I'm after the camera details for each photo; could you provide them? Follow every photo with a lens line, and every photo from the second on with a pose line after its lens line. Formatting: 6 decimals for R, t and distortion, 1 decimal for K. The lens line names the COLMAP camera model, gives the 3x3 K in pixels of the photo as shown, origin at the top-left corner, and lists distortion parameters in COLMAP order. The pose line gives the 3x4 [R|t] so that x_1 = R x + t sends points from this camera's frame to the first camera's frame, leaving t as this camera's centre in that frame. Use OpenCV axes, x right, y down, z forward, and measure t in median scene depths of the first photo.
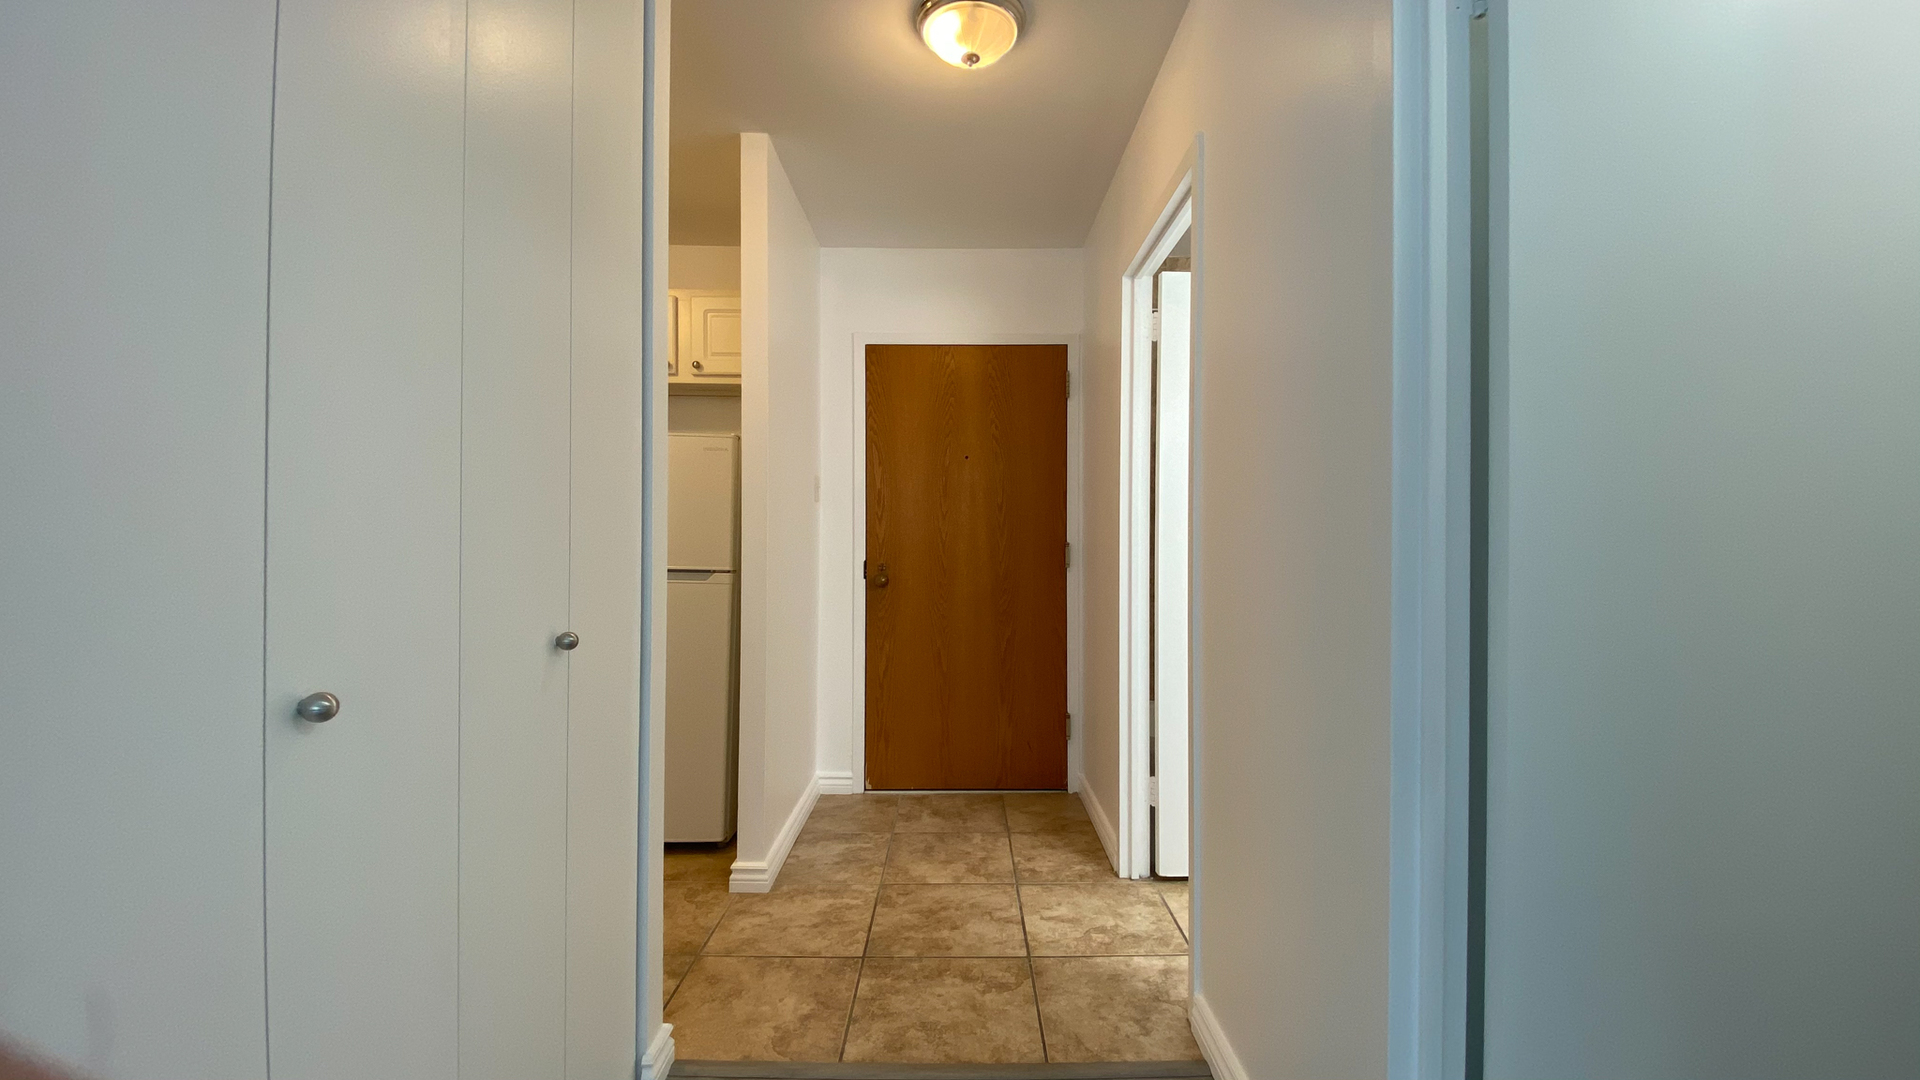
lens RADIAL K [[773.8, 0, 954.8], [0, 773.8, 543.6], [0, 0, 1]] dist [0.004662, -0.008258]
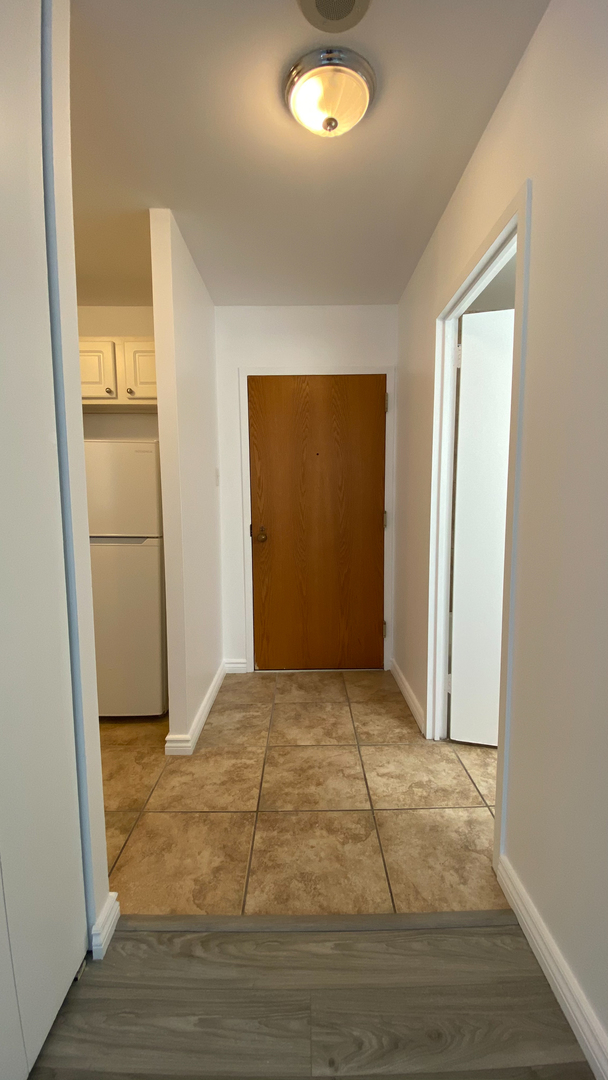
lens RADIAL K [[435.2, 0, 303.6], [0, 435.2, 540.9], [0, 0, 1]] dist [0.004662, -0.008258]
pose [[0.999898, -0.012978, 0.005952, -0.025849], [0.012331, 0.995095, 0.098152, -0.037624], [-0.007196, -0.098068, 0.995154, 0.209260]]
